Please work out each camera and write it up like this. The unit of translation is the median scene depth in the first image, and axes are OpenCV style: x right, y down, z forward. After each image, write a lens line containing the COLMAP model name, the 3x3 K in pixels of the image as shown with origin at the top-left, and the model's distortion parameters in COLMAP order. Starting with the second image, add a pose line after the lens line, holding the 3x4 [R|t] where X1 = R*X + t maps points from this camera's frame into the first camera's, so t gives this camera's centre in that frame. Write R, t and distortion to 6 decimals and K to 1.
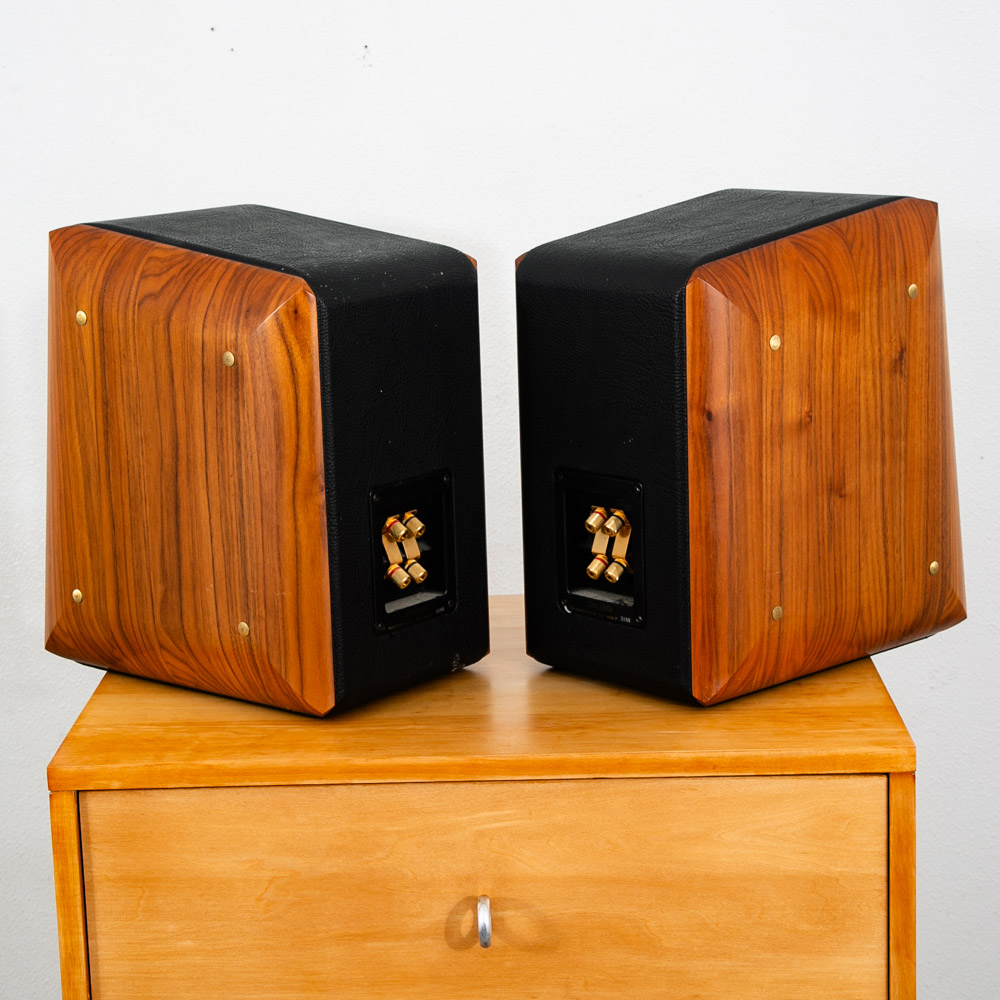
lens RADIAL K [[2328.5, 0, 498.4], [0, 2328.5, 508.2], [0, 0, 1]] dist [0.106437, 0.000000]
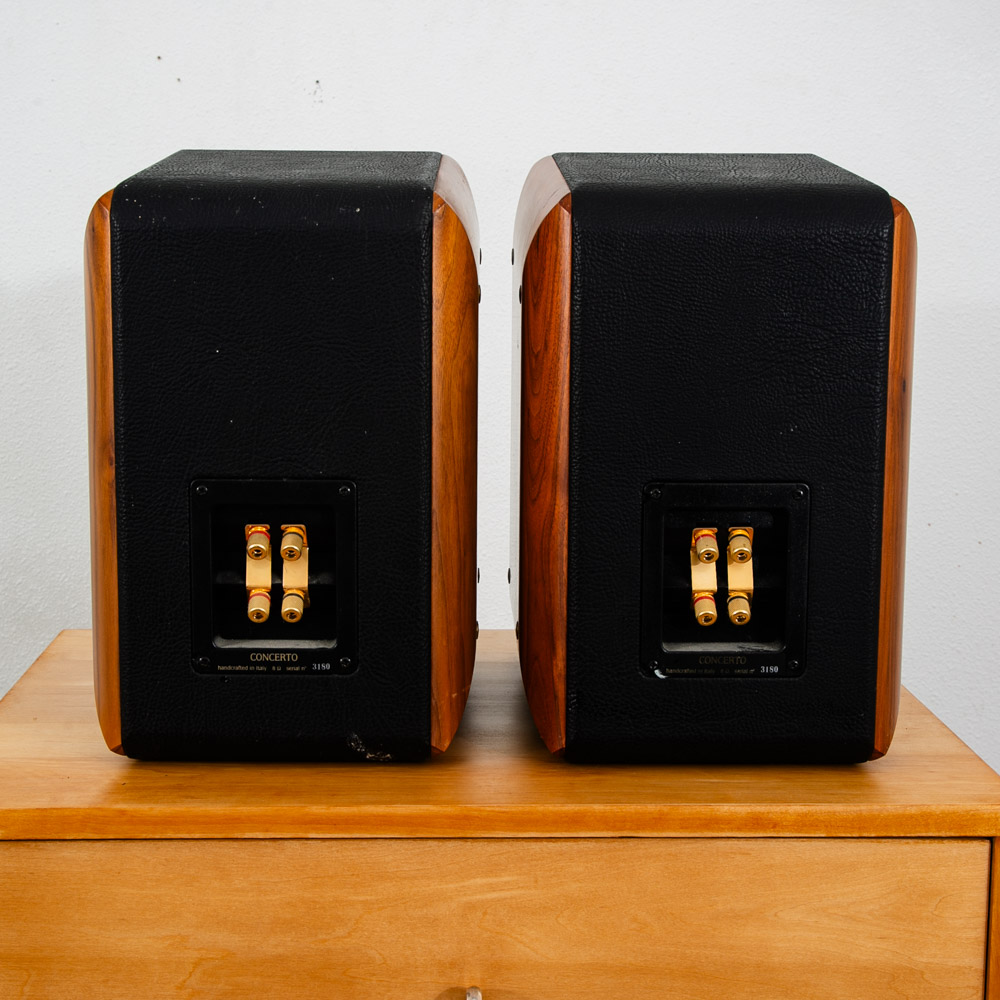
lens RADIAL K [[1803.8, 0, 478.4], [0, 1803.8, 537.6], [0, 0, 1]] dist [0.041243, 0.000000]
pose [[0.997845, 0.028466, 0.059117, -0.044670], [-0.025011, 0.997981, -0.058376, 0.052536], [-0.060659, 0.056772, 0.996543, 0.397546]]
